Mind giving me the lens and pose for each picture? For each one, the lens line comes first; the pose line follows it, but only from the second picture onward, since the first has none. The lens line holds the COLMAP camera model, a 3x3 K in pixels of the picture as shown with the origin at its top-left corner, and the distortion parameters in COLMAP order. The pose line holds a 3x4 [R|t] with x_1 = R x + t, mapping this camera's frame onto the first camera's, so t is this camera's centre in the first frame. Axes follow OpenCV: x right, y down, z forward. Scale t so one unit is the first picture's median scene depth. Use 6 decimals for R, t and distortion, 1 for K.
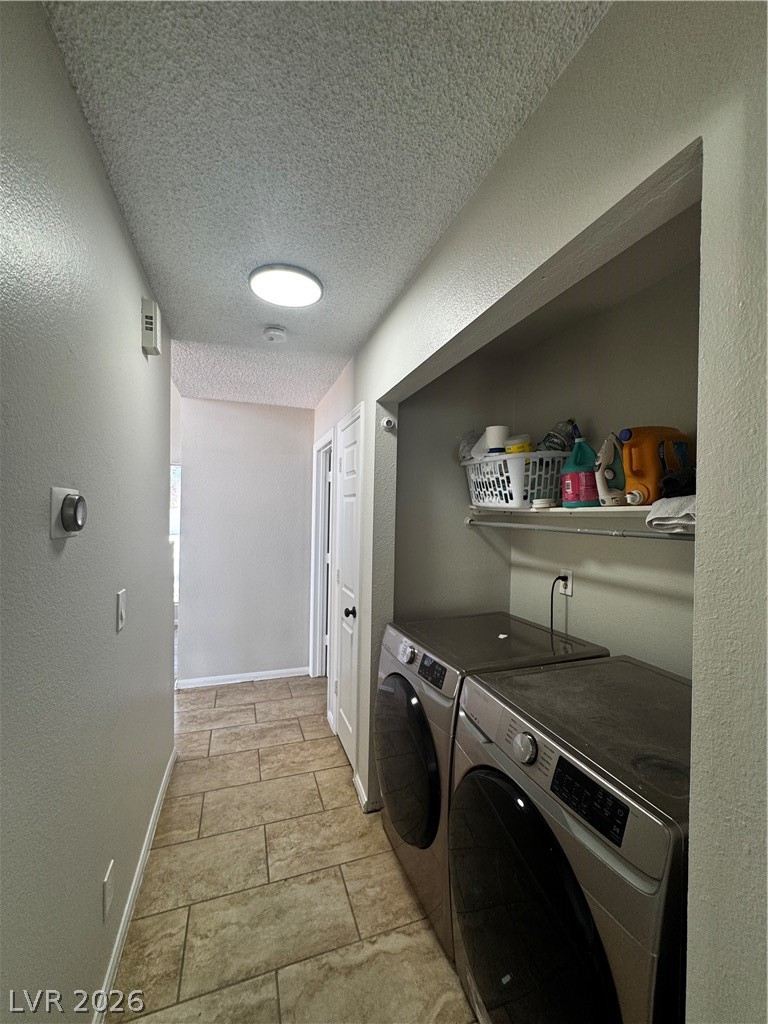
lens RADIAL K [[407.3, 0, 383.7], [0, 407.3, 512.9], [0, 0, 1]] dist [-0.003366, 0.001208]
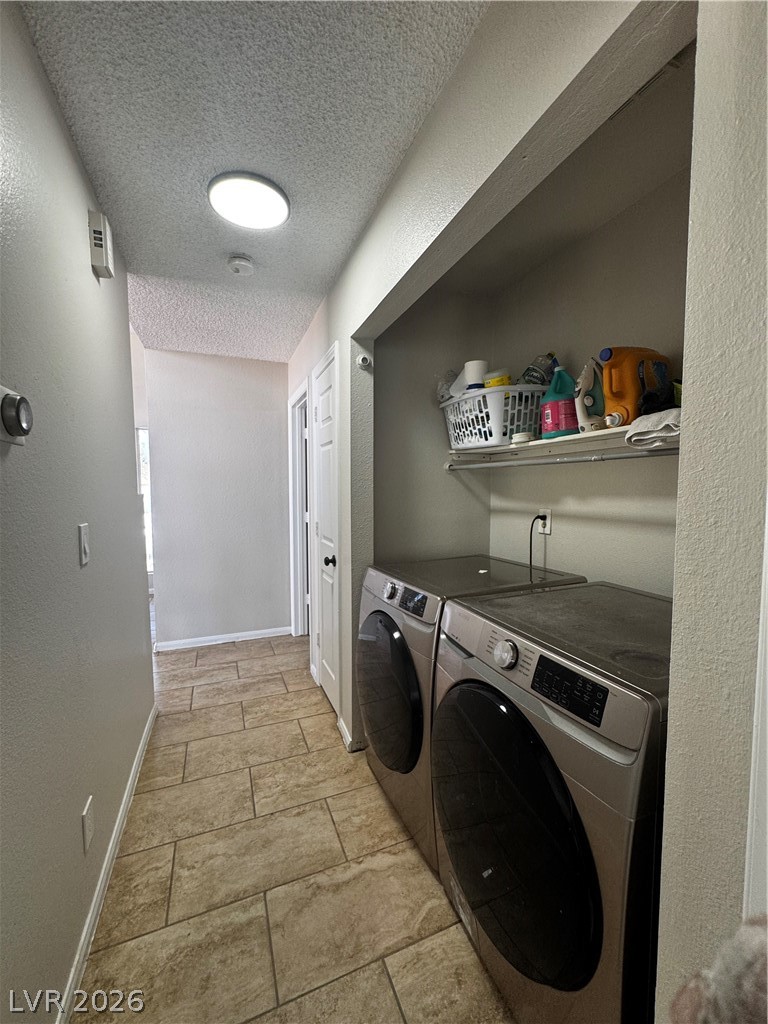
lens RADIAL K [[407.8, 0, 383.2], [0, 407.8, 512.2], [0, 0, 1]] dist [-0.001765, 0.000251]
pose [[0.998656, -0.022722, 0.046580, 0.004886], [0.019866, 0.997946, 0.060899, 0.098512], [-0.047868, -0.059892, 0.997056, 0.022359]]
